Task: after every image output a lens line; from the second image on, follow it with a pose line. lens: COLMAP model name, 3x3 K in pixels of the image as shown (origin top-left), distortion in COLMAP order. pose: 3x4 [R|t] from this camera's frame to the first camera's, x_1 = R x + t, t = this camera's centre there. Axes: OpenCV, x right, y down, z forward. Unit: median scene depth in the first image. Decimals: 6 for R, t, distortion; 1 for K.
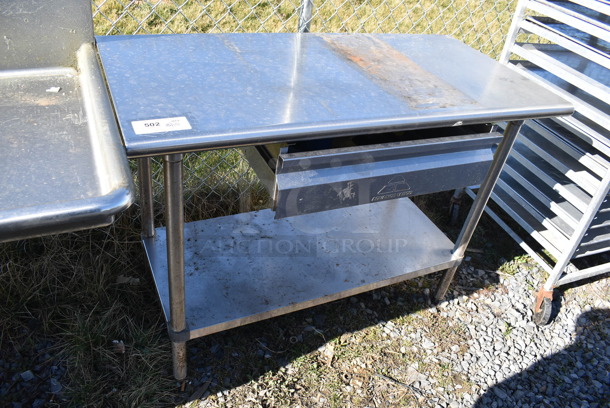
lens RADIAL K [[471.5, 0, 305.0], [0, 471.5, 204.0], [0, 0, 1]] dist [-0.094873, 0.009238]
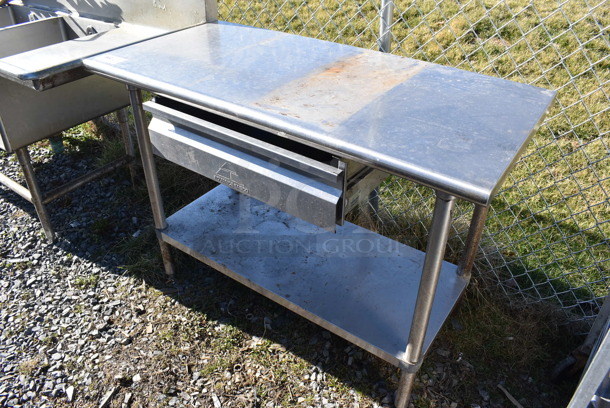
lens RADIAL K [[471.5, 0, 305.0], [0, 471.5, 204.0], [0, 0, 1]] dist [-0.094873, 0.009238]
pose [[0.489498, 0.381533, -0.784108, 0.838484], [-0.465817, 0.874561, 0.134748, -0.148816], [0.737161, 0.299292, 0.605820, 0.393539]]
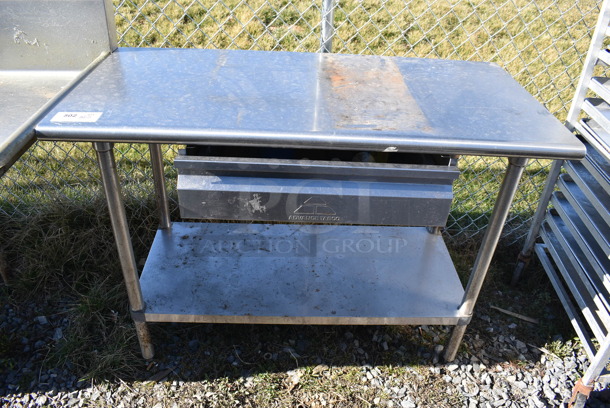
lens RADIAL K [[471.5, 0, 305.0], [0, 471.5, 204.0], [0, 0, 1]] dist [-0.094873, 0.009238]
pose [[0.911555, 0.149572, -0.383009, 0.405908], [-0.175819, 0.983827, -0.034243, -0.007449], [0.371693, 0.098555, 0.923110, 0.091065]]
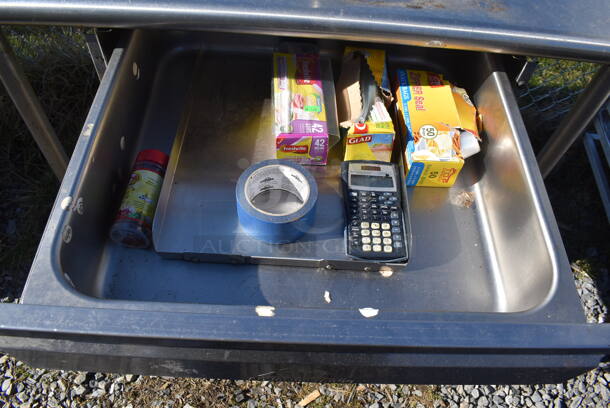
lens RADIAL K [[471.5, 0, 305.0], [0, 471.5, 204.0], [0, 0, 1]] dist [-0.094873, 0.009238]
pose [[0.897312, 0.312338, -0.311891, 0.316765], [-0.209560, 0.923340, 0.321758, -0.106915], [0.388478, -0.223358, 0.893978, 0.317475]]
